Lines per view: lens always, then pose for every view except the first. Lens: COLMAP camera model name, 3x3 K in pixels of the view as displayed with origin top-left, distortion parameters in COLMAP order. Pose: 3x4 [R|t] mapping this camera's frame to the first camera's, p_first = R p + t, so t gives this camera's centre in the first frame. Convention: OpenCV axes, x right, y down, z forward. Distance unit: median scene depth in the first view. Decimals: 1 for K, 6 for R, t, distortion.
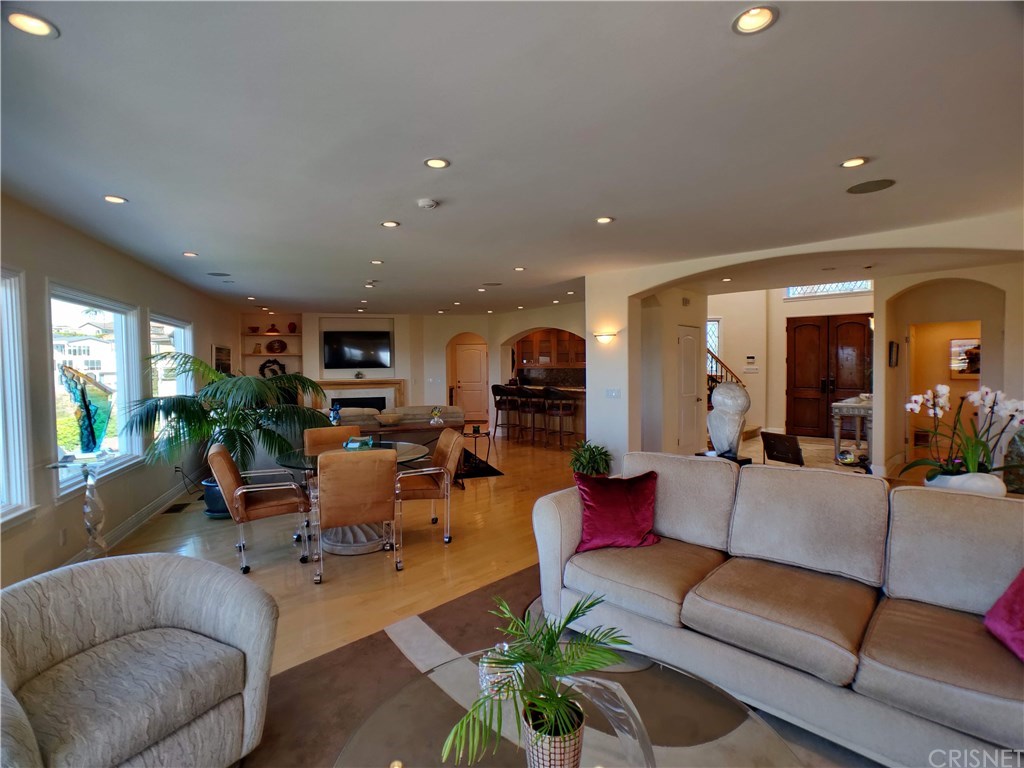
lens RADIAL K [[510.9, 0, 512.0], [0, 510.9, 384.0], [0, 0, 1]] dist [-0.069206, 0.038136]
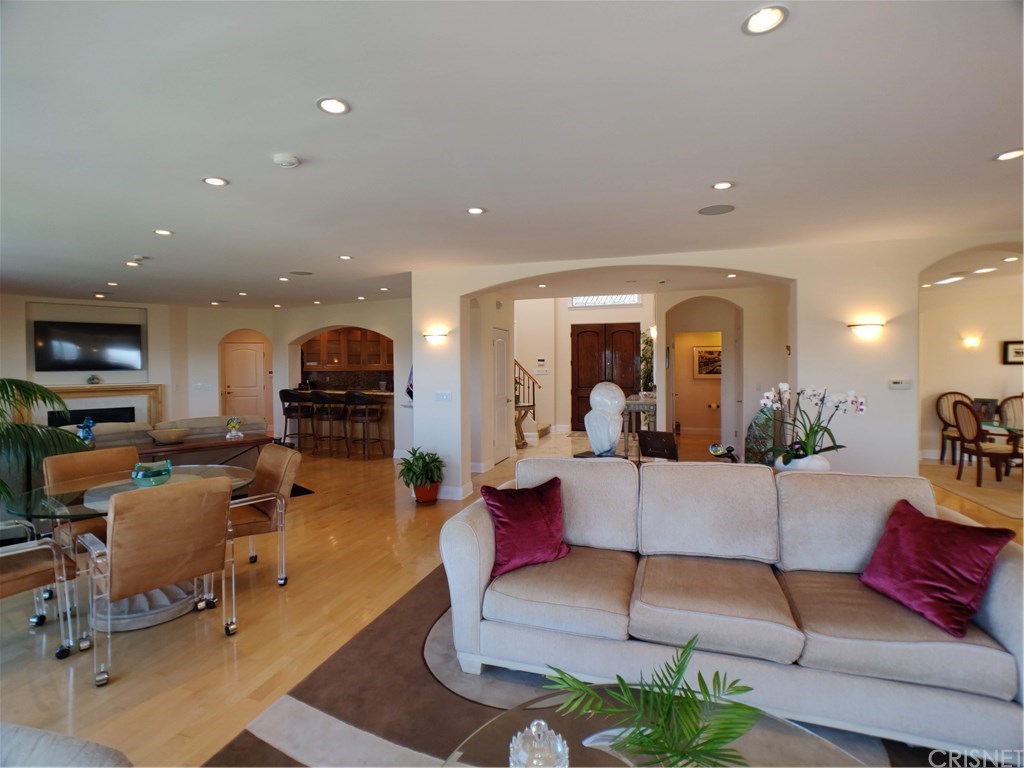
lens RADIAL K [[513.6, 0, 512.8], [0, 513.6, 375.9], [0, 0, 1]] dist [-0.081400, 0.049958]
pose [[0.901378, -0.004841, 0.433007, -0.147904], [0.014129, 0.999734, -0.018235, -0.001195], [-0.432803, 0.022554, 0.901206, 0.119020]]
